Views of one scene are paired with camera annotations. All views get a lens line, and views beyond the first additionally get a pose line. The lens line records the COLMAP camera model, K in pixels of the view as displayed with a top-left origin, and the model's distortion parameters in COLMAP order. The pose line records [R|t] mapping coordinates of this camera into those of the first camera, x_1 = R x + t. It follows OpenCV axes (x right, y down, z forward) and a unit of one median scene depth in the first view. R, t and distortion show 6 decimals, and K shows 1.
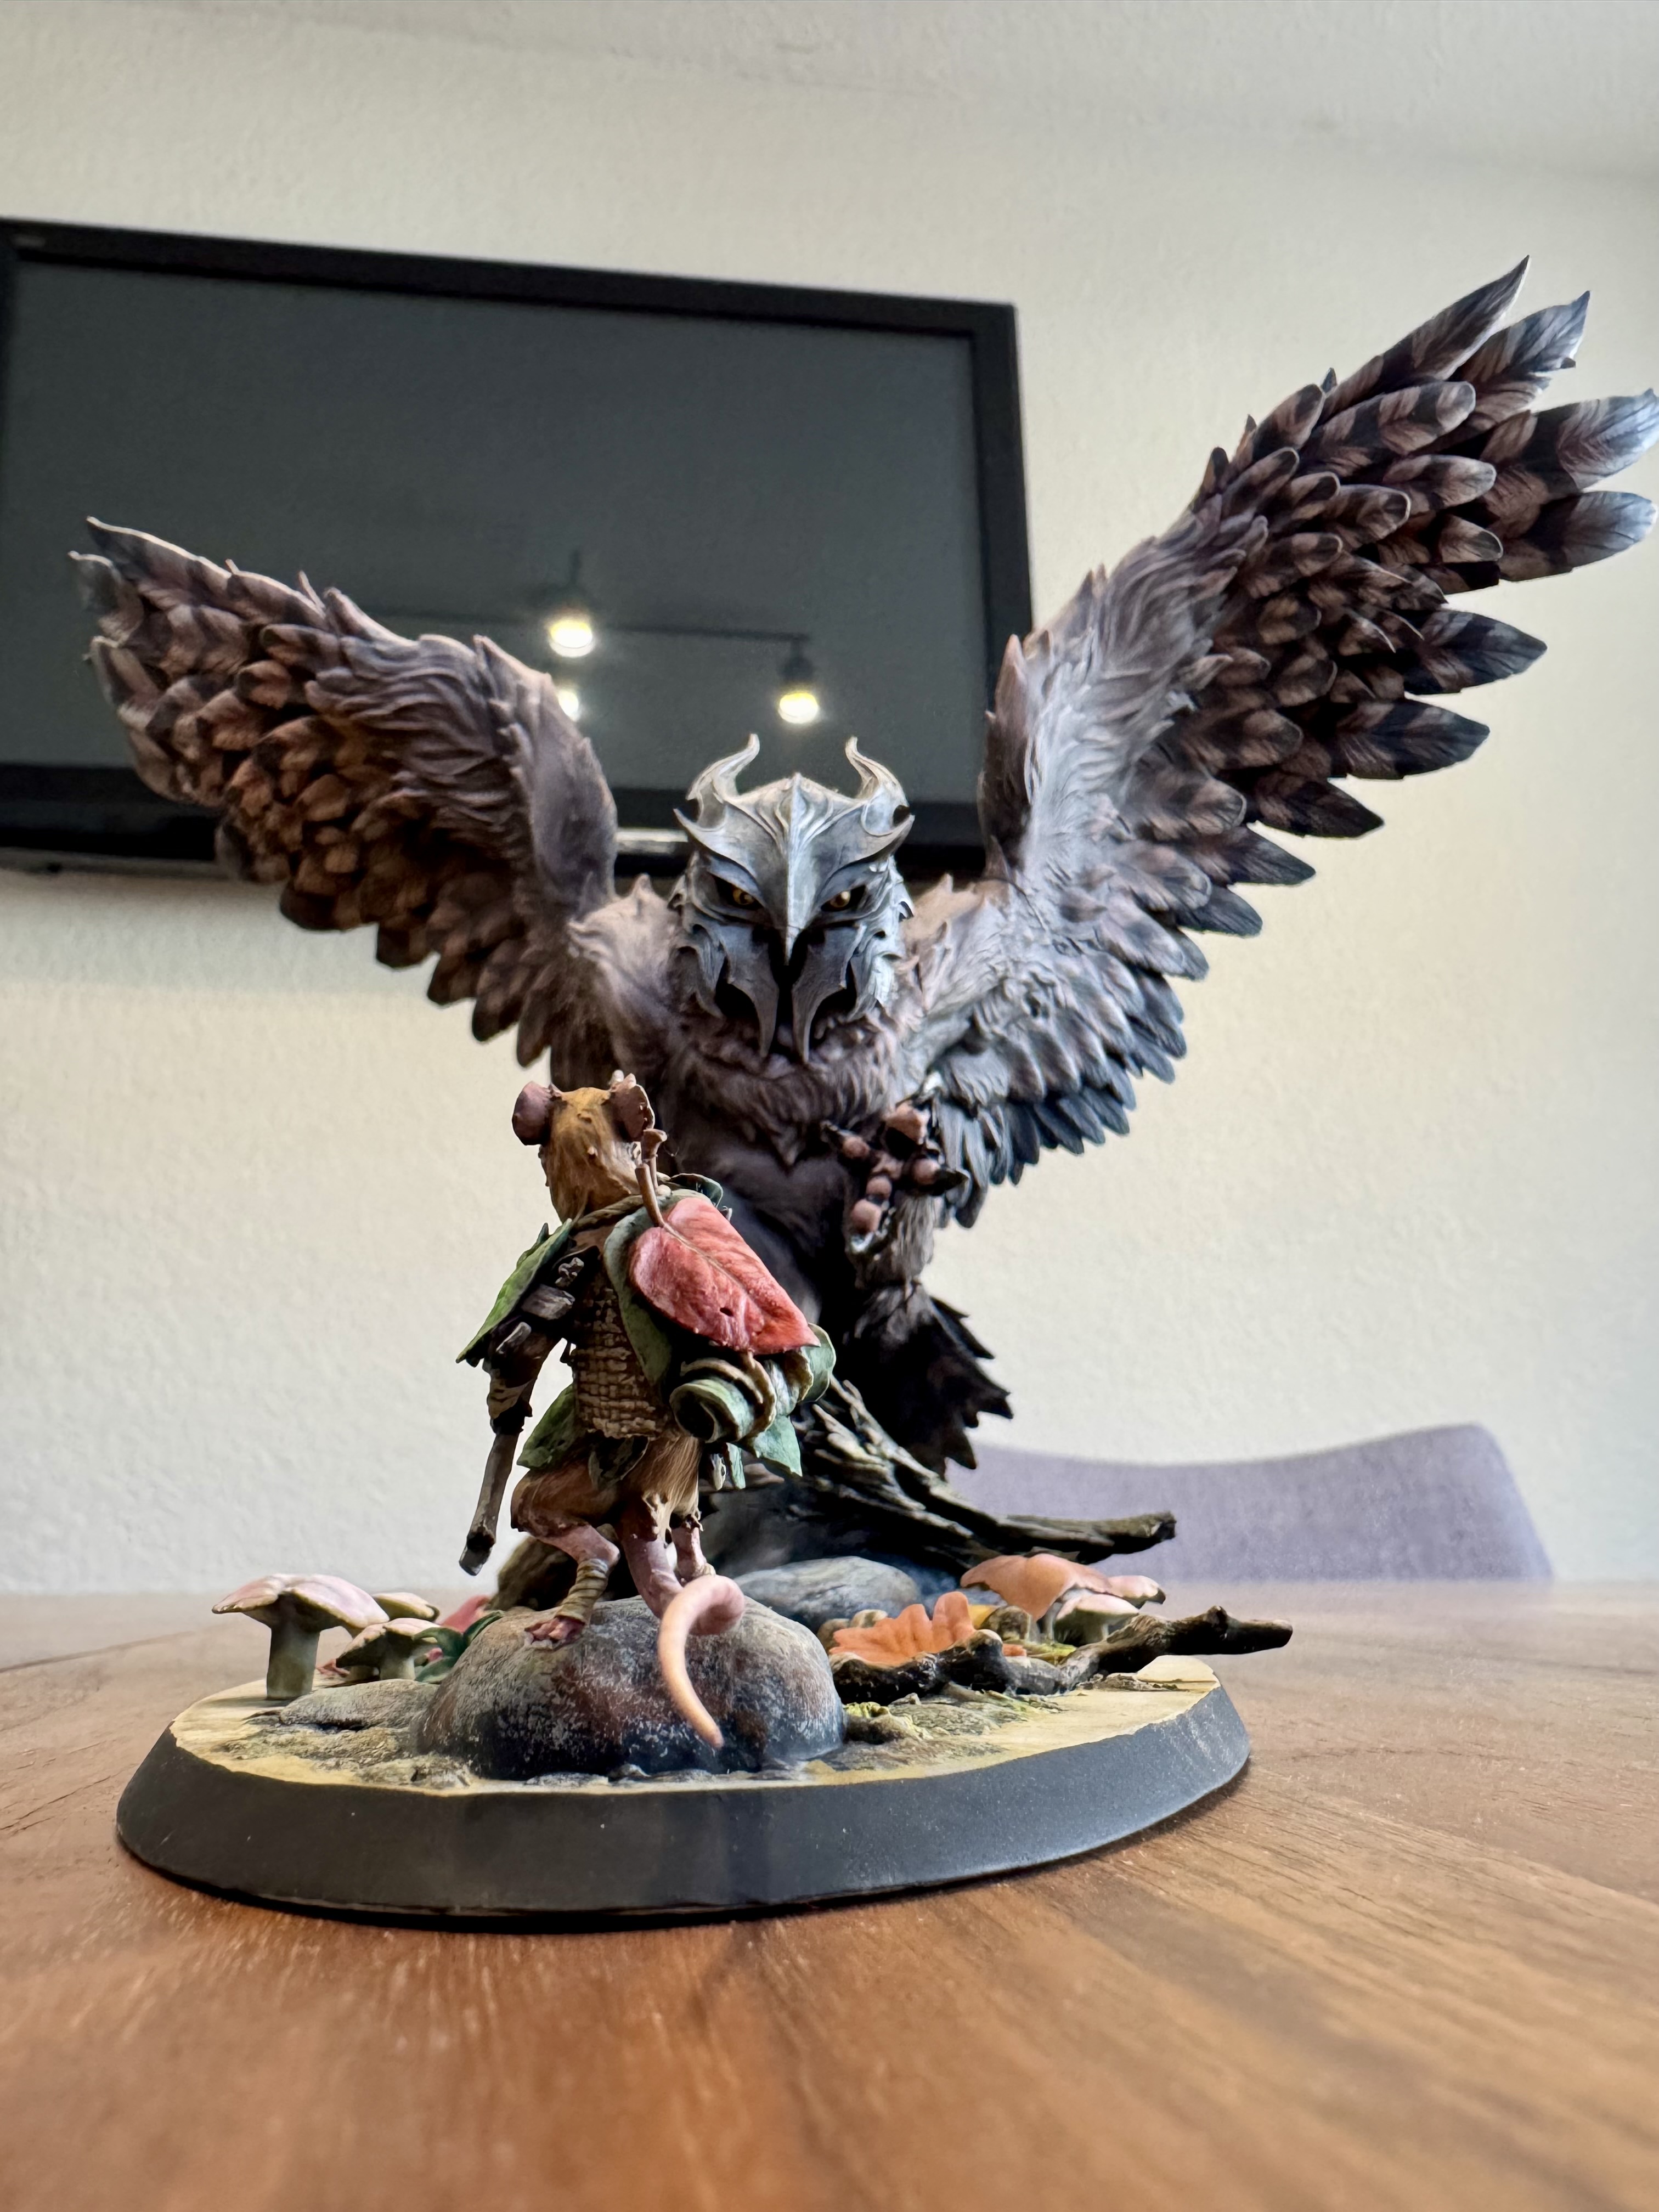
lens RADIAL K [[1614.5, 0, 845.6], [0, 1614.5, 1168.8], [0, 0, 1]] dist [-0.004286, -0.021247]
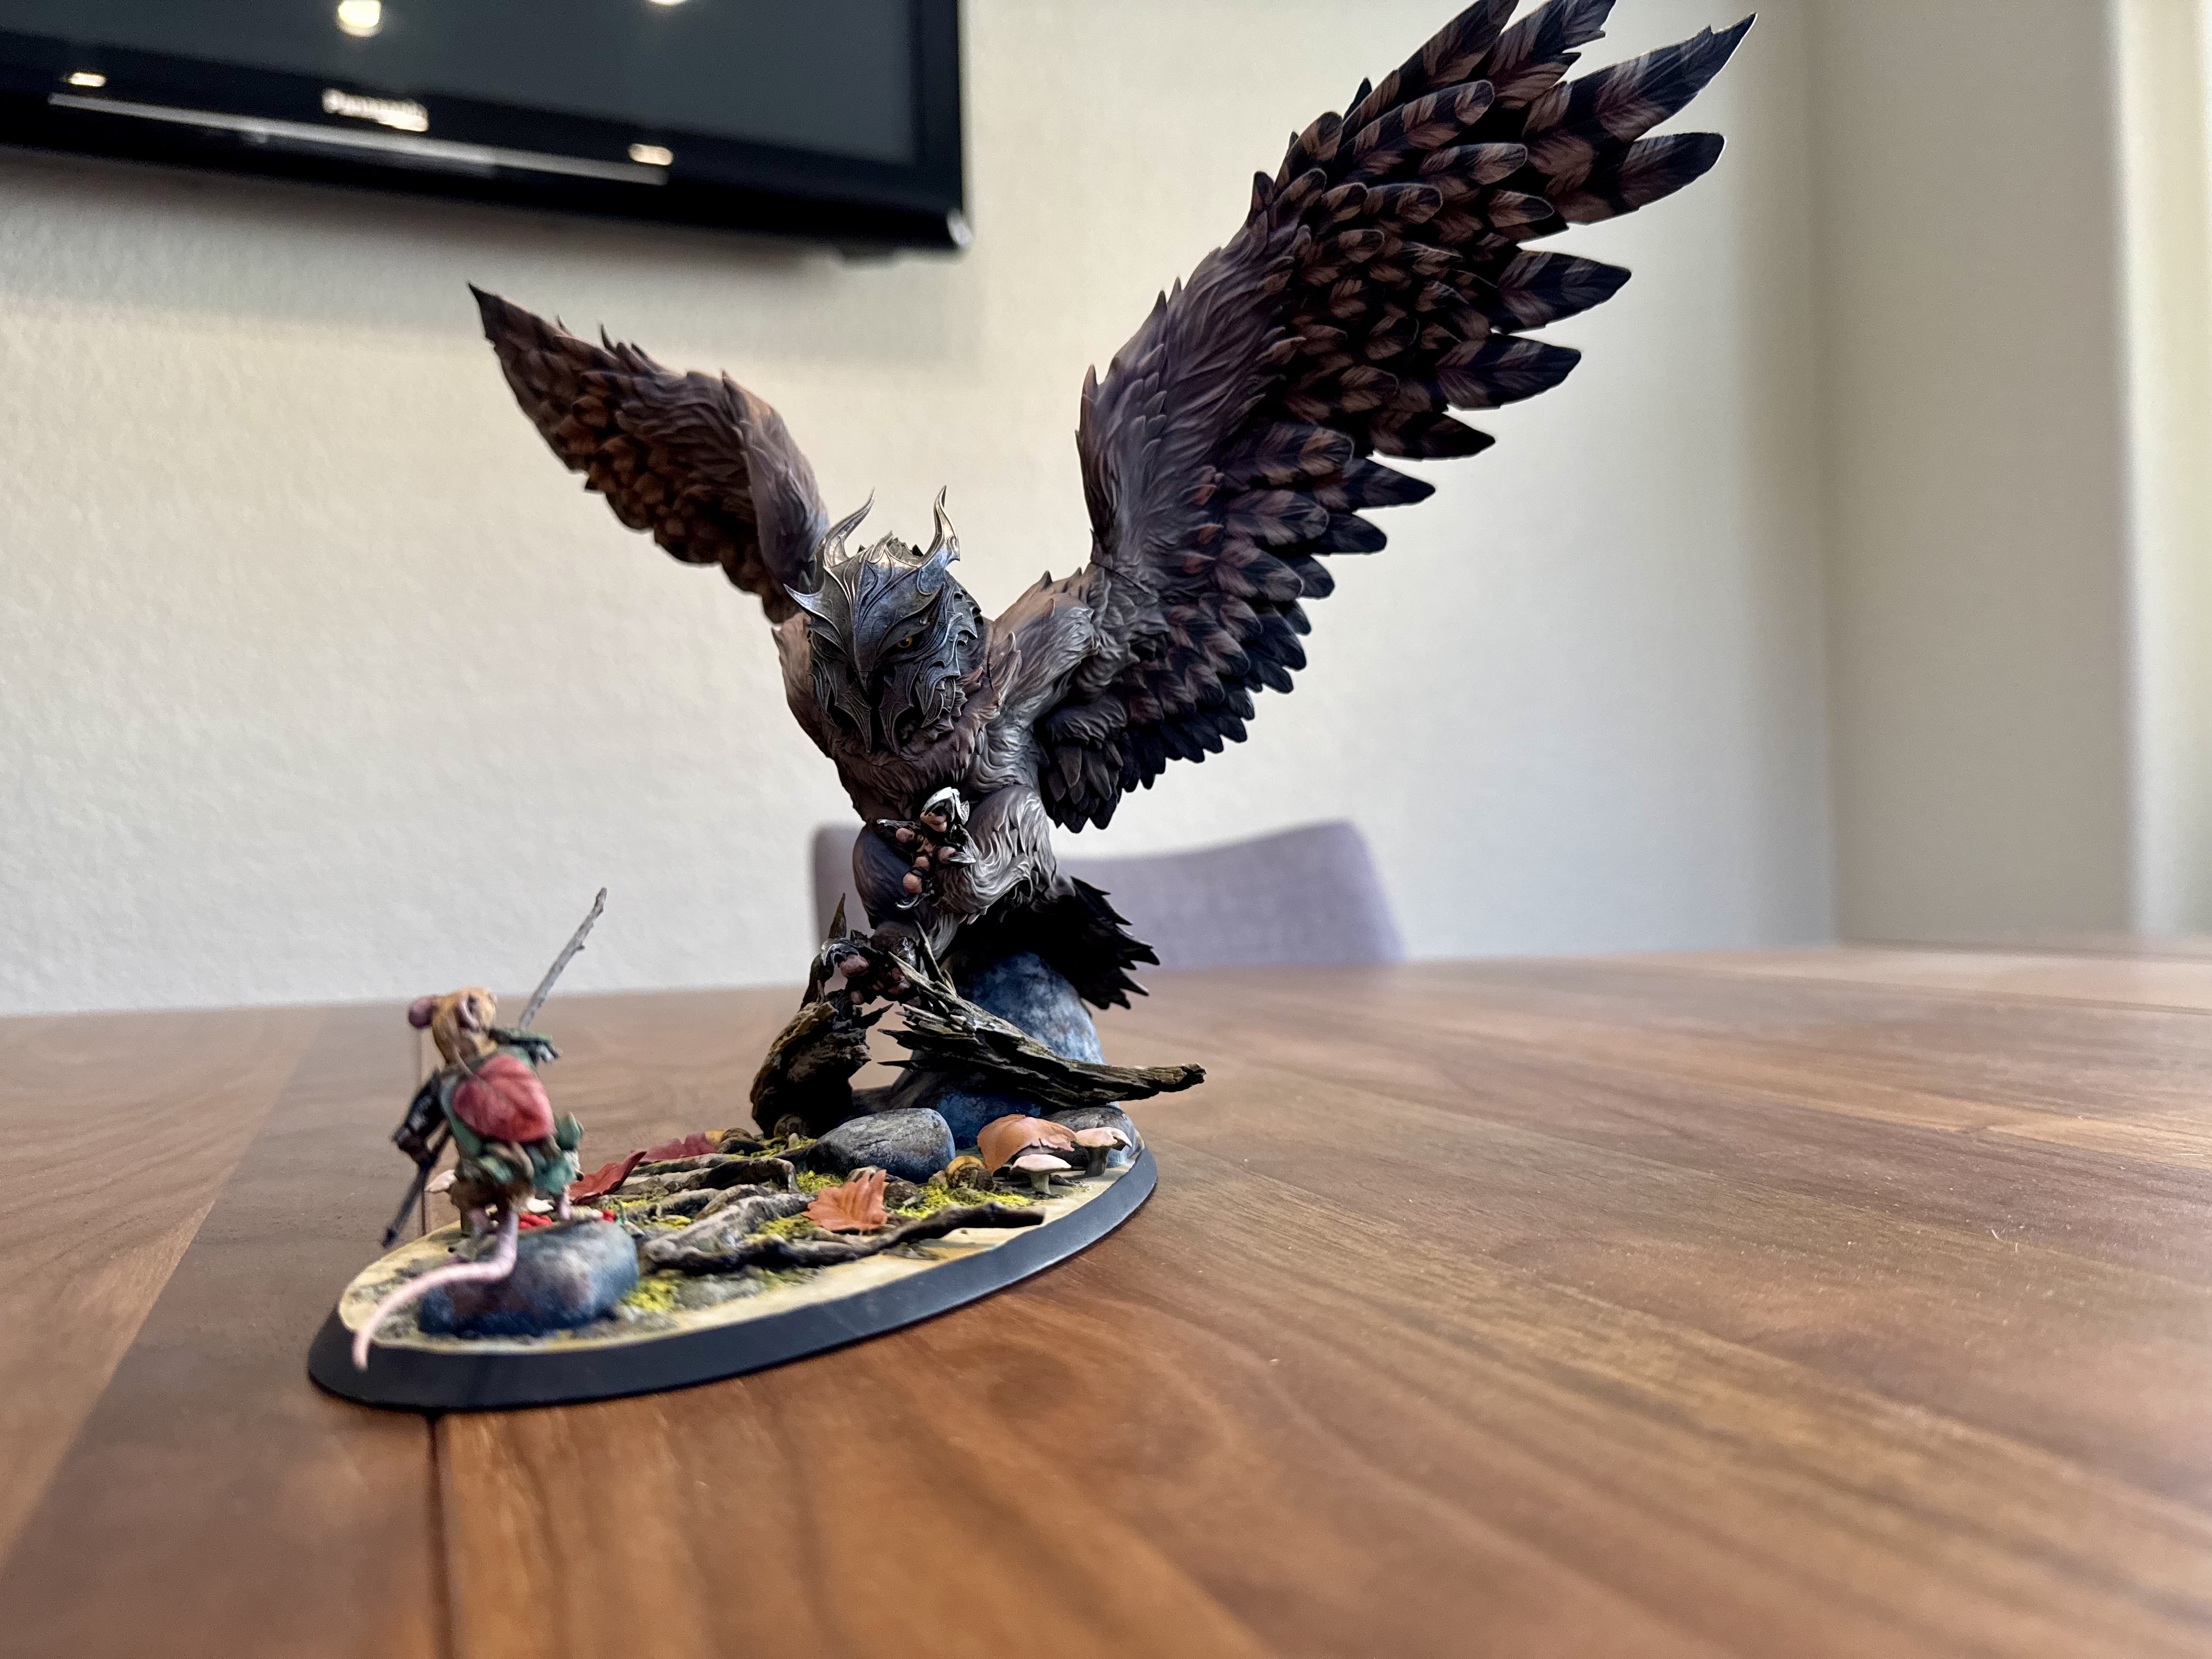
lens RADIAL K [[1614.5, 0, 1101.1], [0, 1614.5, 836.1], [0, 0, 1]] dist [-0.004286, -0.021247]
pose [[0.966758, -0.015707, -0.255212, 0.380102], [0.067078, 0.978734, 0.193858, -0.195824], [0.246740, -0.204532, 0.947252, -0.212613]]
